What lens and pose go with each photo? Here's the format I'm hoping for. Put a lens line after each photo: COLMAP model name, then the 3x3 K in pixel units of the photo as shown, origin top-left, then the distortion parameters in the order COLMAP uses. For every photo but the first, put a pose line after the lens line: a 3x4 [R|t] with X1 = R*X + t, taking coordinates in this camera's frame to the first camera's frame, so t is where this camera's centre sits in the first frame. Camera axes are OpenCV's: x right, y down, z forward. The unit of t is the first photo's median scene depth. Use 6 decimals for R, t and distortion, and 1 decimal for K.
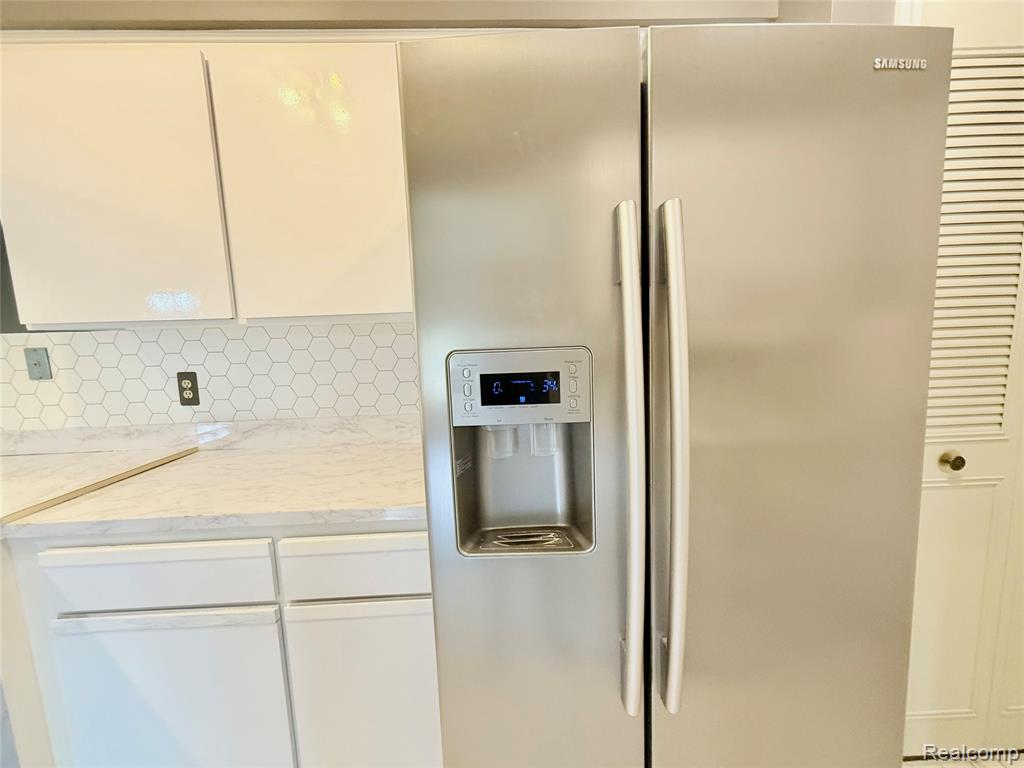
lens RADIAL K [[409.3, 0, 510.2], [0, 409.3, 381.5], [0, 0, 1]] dist [-0.000791, 0.000333]
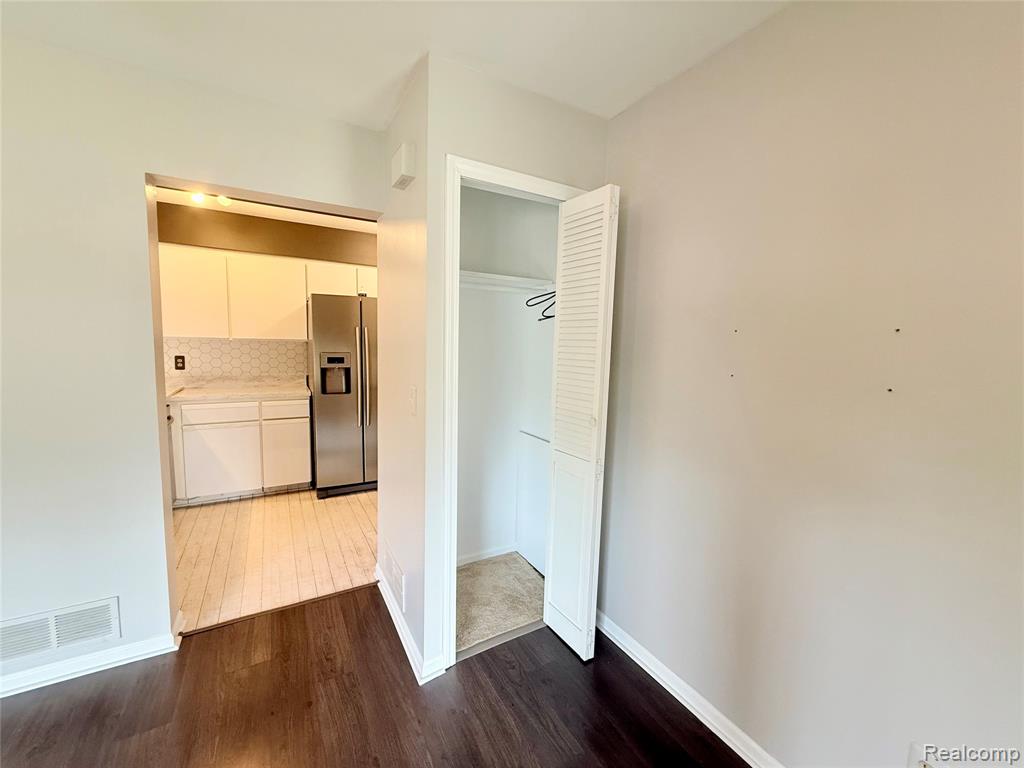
lens RADIAL K [[409.3, 0, 510.2], [0, 409.3, 381.5], [0, 0, 1]] dist [-0.000791, 0.000333]
pose [[0.878366, 0.010338, 0.477876, -0.231185], [-0.003439, 0.999877, -0.015309, 0.161241], [-0.477975, 0.011804, 0.878294, -2.078662]]
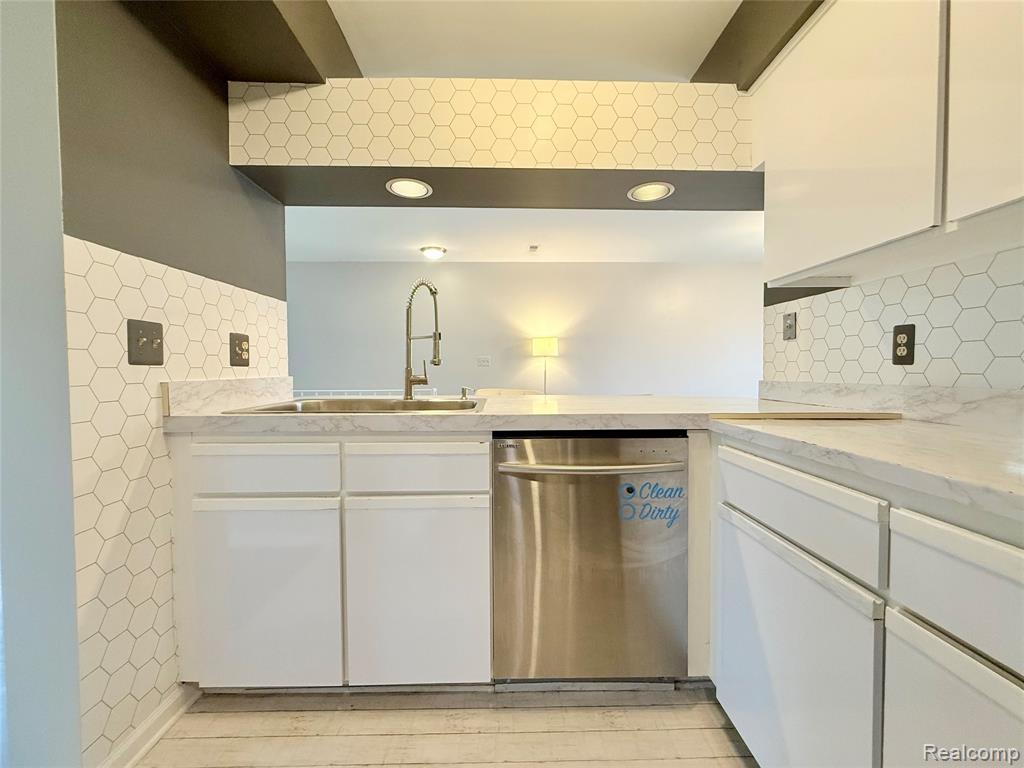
lens RADIAL K [[409.3, 0, 510.2], [0, 409.3, 381.5], [0, 0, 1]] dist [-0.000791, 0.000333]
pose [[-0.019885, 0.065980, -0.997623, 0.079132], [-0.113515, 0.991219, 0.067819, 0.130039], [0.993337, 0.114594, -0.012221, 0.214715]]
